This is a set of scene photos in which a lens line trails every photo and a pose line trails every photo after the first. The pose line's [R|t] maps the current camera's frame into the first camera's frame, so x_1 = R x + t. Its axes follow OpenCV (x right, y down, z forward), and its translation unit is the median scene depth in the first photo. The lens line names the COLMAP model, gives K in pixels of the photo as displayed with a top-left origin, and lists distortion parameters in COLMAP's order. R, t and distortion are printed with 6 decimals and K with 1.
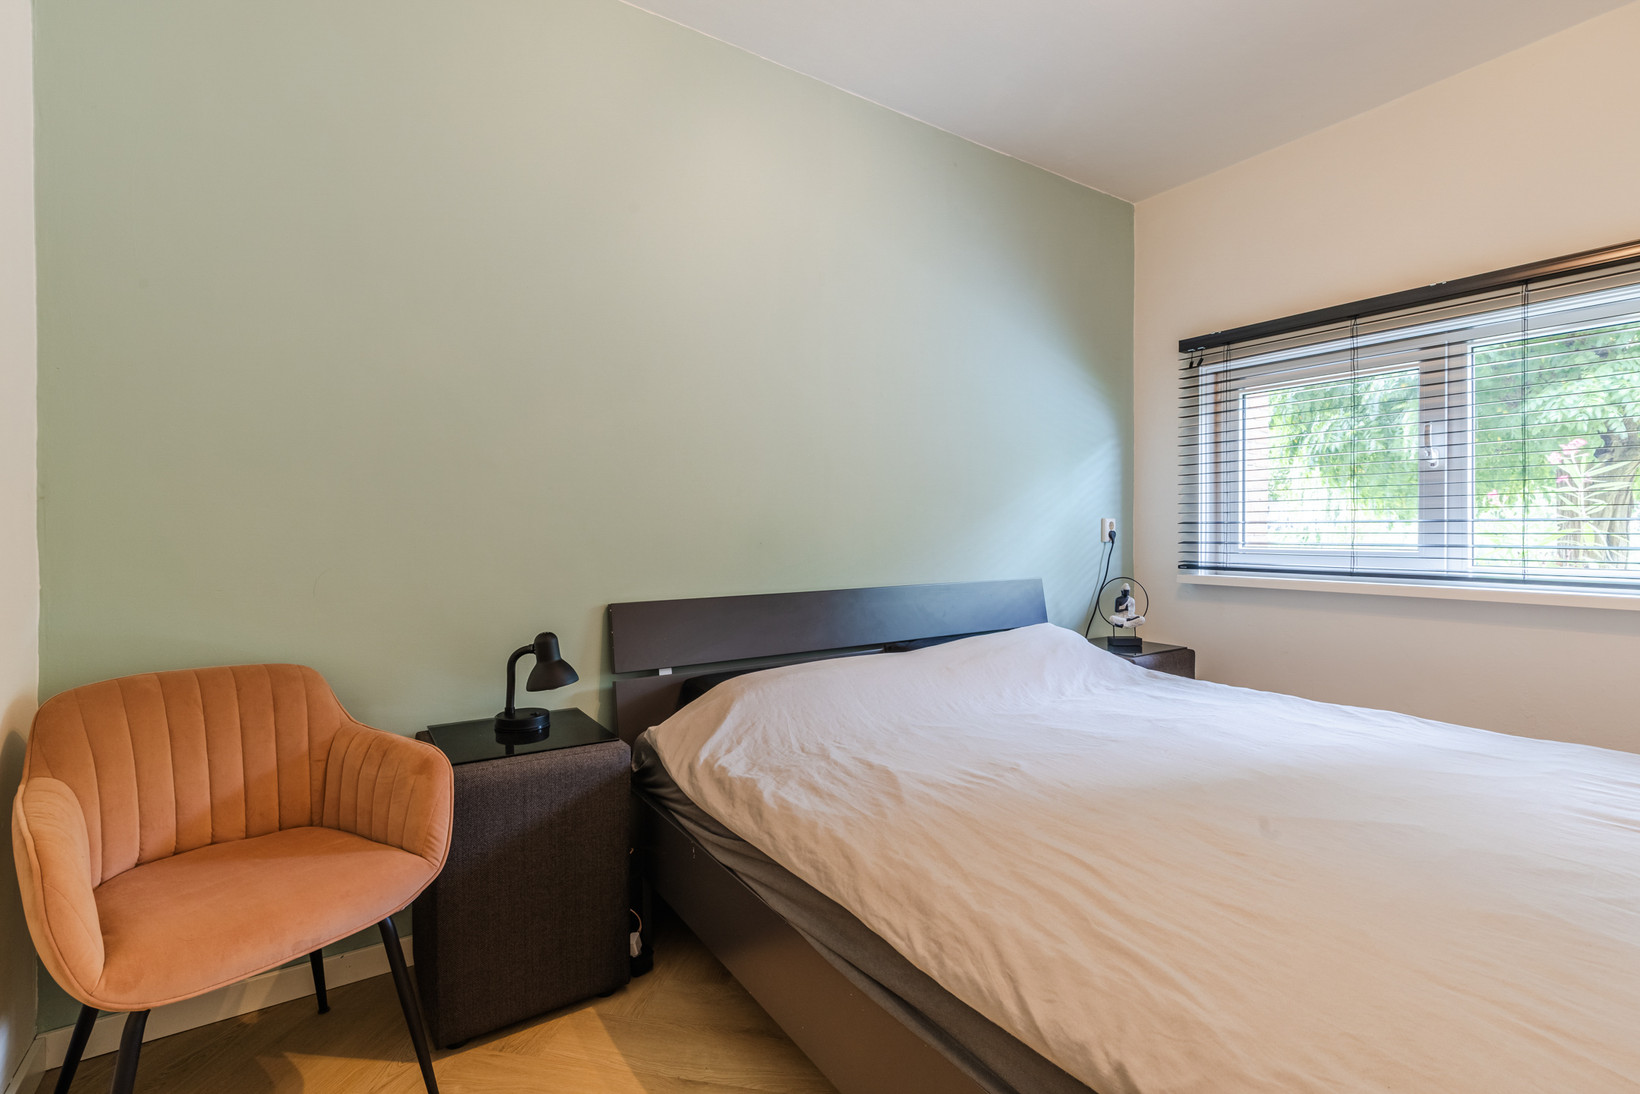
lens RADIAL K [[757.7, 0, 822.5], [0, 757.7, 591.4], [0, 0, 1]] dist [0.000480, 0.000002]
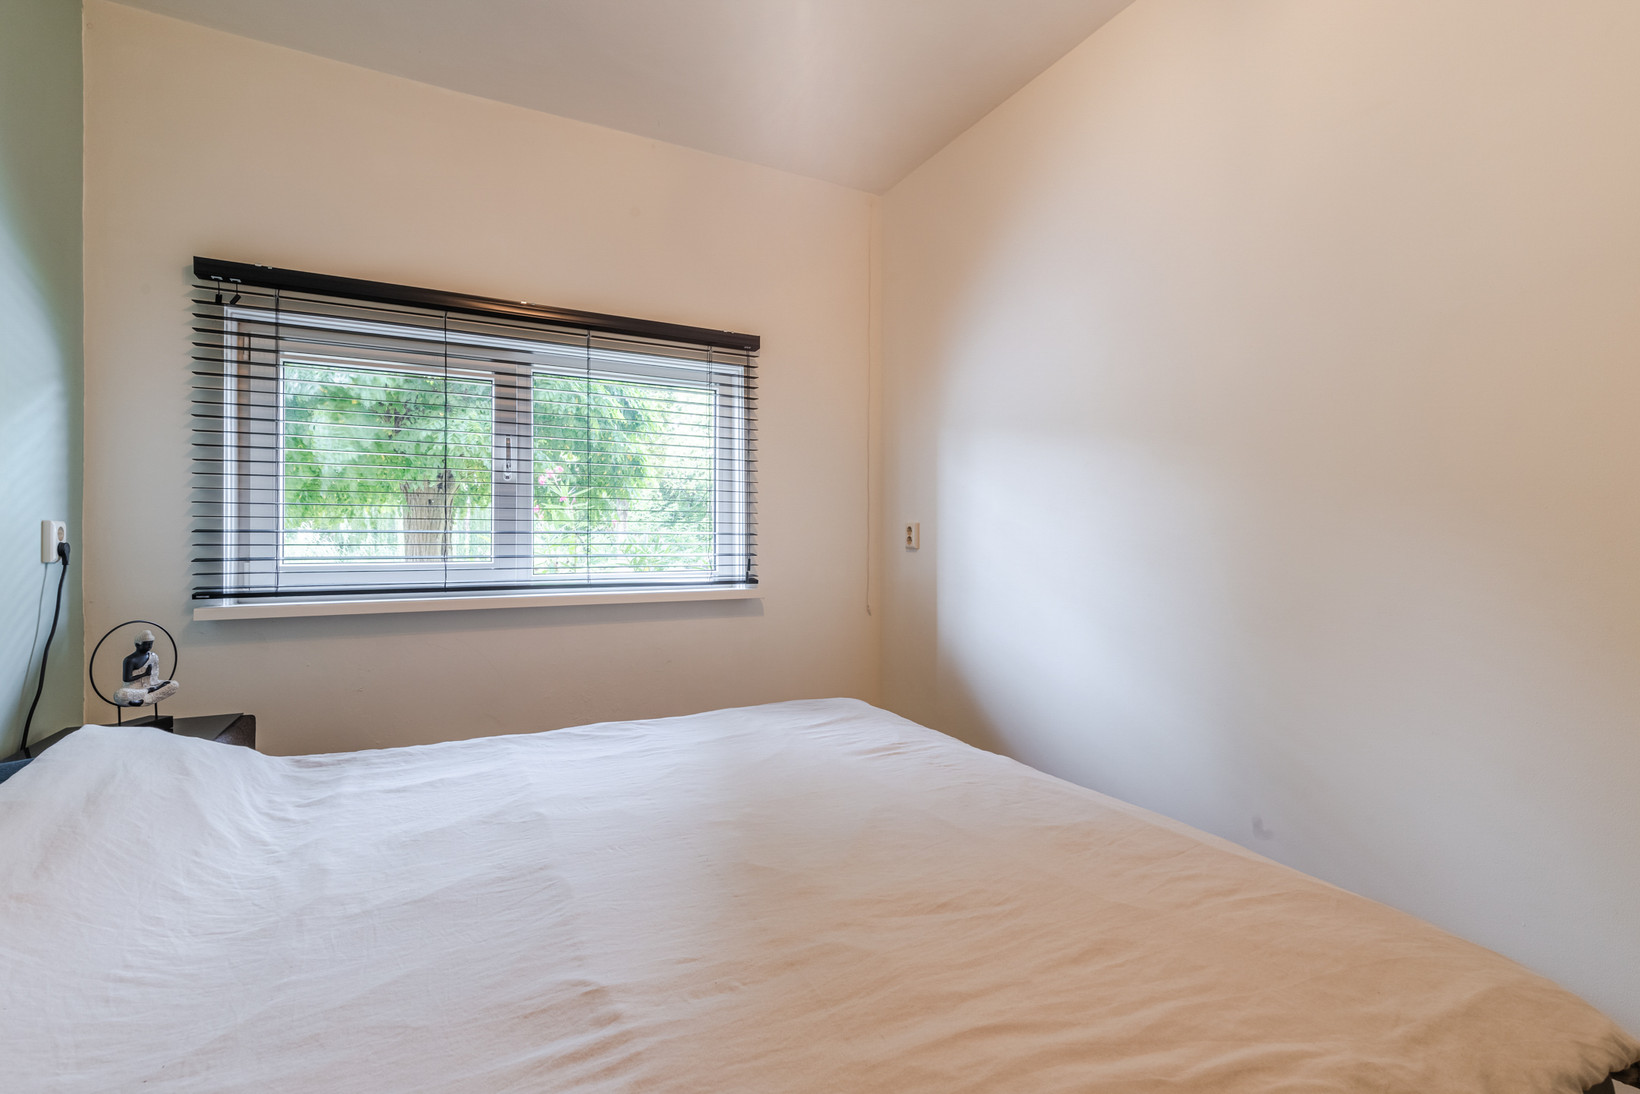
lens RADIAL K [[742.5, 0, 817.6], [0, 742.5, 562.4], [0, 0, 1]] dist [0.003544, 0.000195]
pose [[0.104653, -0.028356, 0.994105, -0.125392], [0.081092, 0.996508, 0.019888, -0.032615], [-0.991197, 0.078533, 0.106587, 0.407141]]
